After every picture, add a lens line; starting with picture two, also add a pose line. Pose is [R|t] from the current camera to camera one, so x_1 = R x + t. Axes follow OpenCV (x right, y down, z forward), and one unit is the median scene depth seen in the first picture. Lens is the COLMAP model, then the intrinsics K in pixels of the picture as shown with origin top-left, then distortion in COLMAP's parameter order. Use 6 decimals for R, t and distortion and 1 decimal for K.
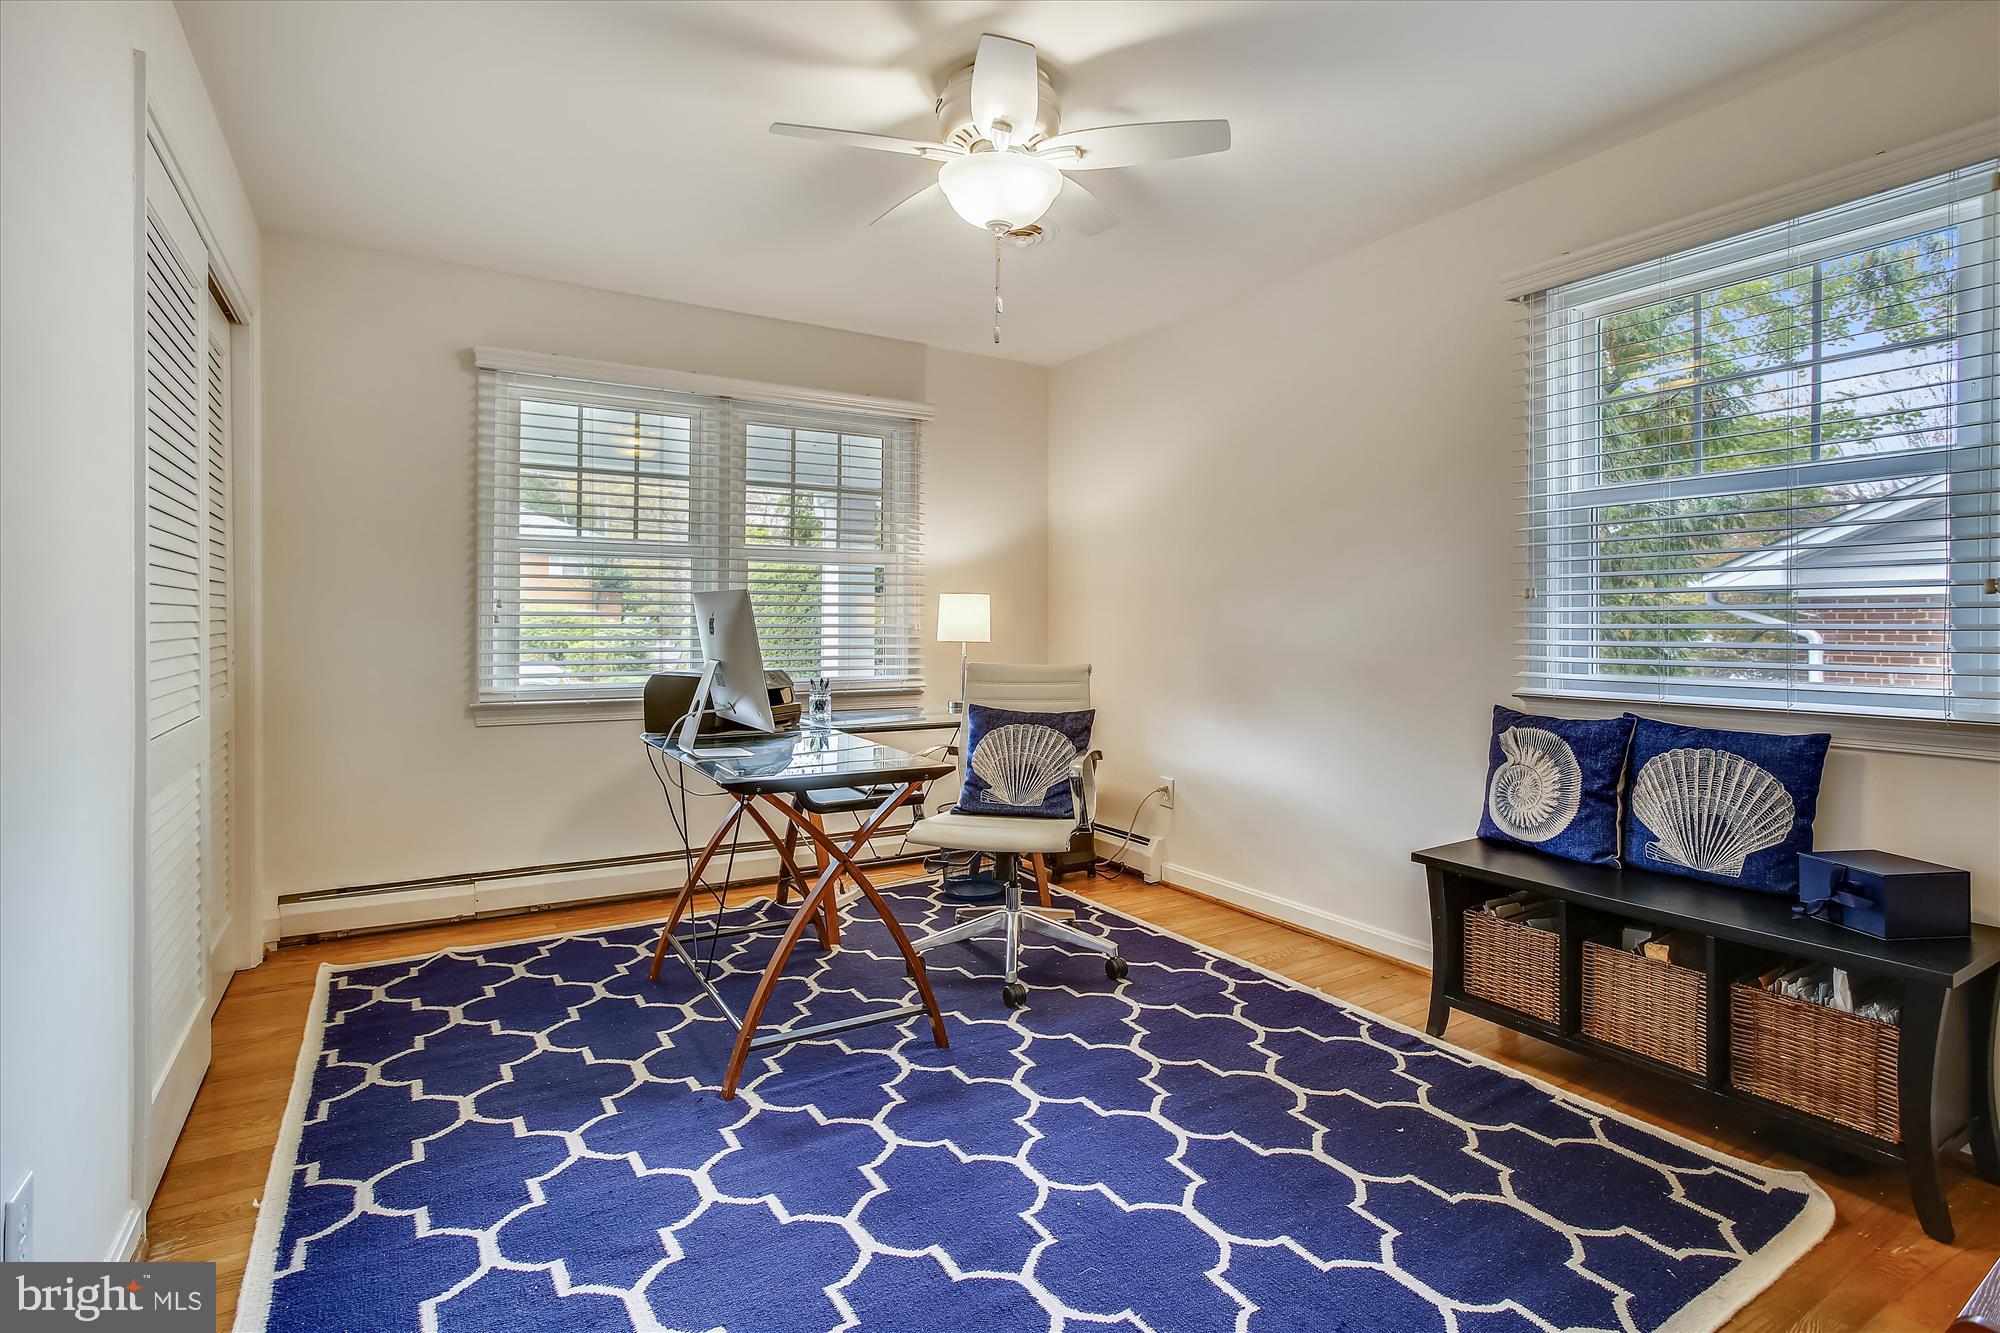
lens RADIAL K [[981.3, 0, 1001.3], [0, 981.3, 633.8], [0, 0, 1]] dist [-0.003309, -0.000025]
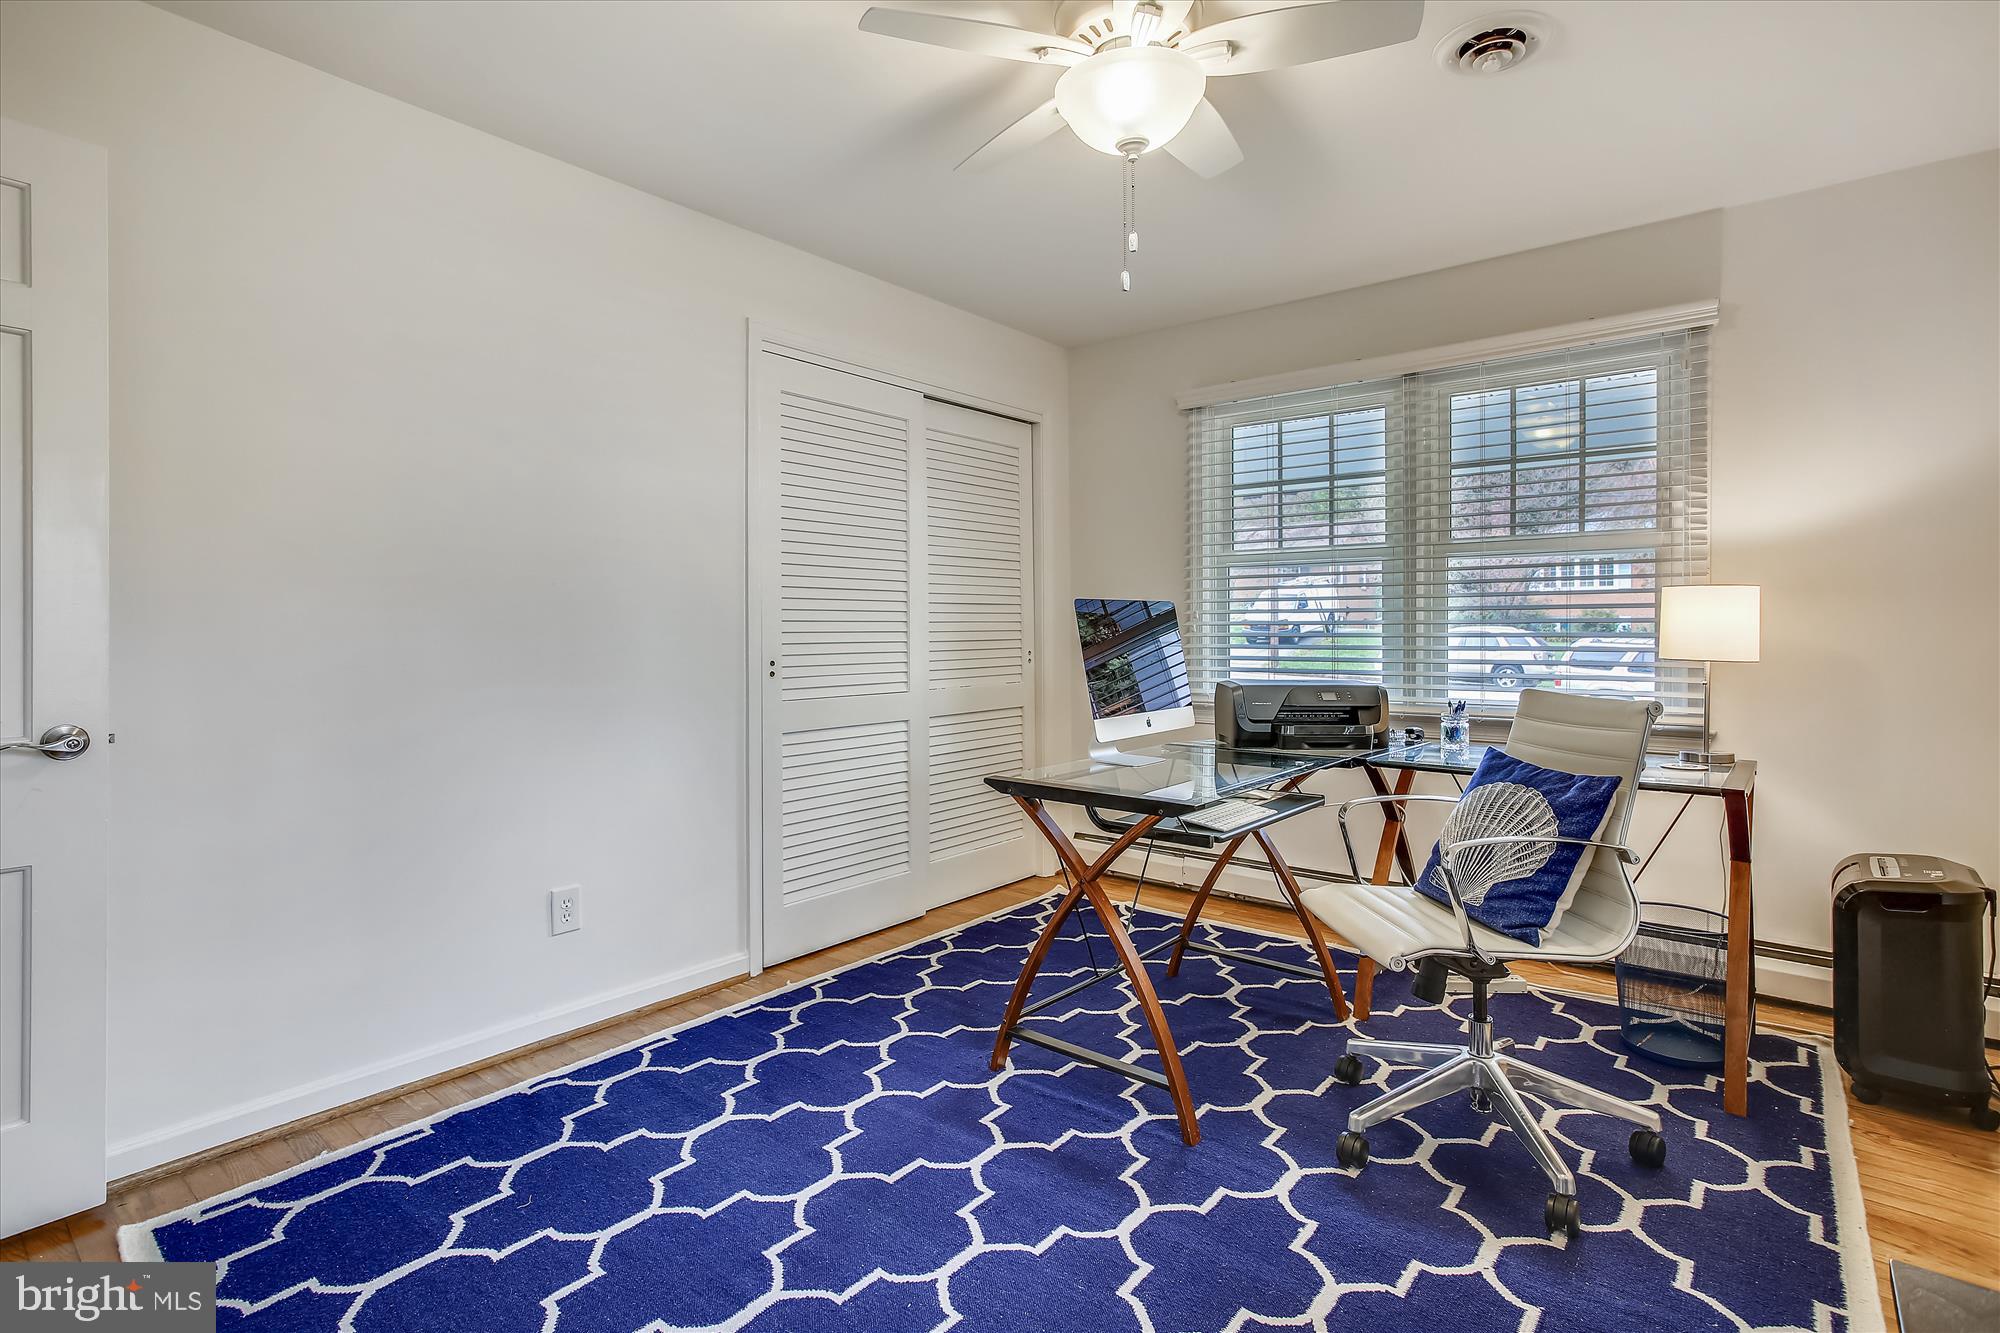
lens RADIAL K [[981.3, 0, 1001.3], [0, 981.3, 633.8], [0, 0, 1]] dist [-0.003309, -0.000025]
pose [[0.335736, 0.002320, -0.941953, 0.475371], [-0.009861, 0.999951, -0.001052, -0.004764], [0.941904, 0.009642, 0.335742, 0.405175]]
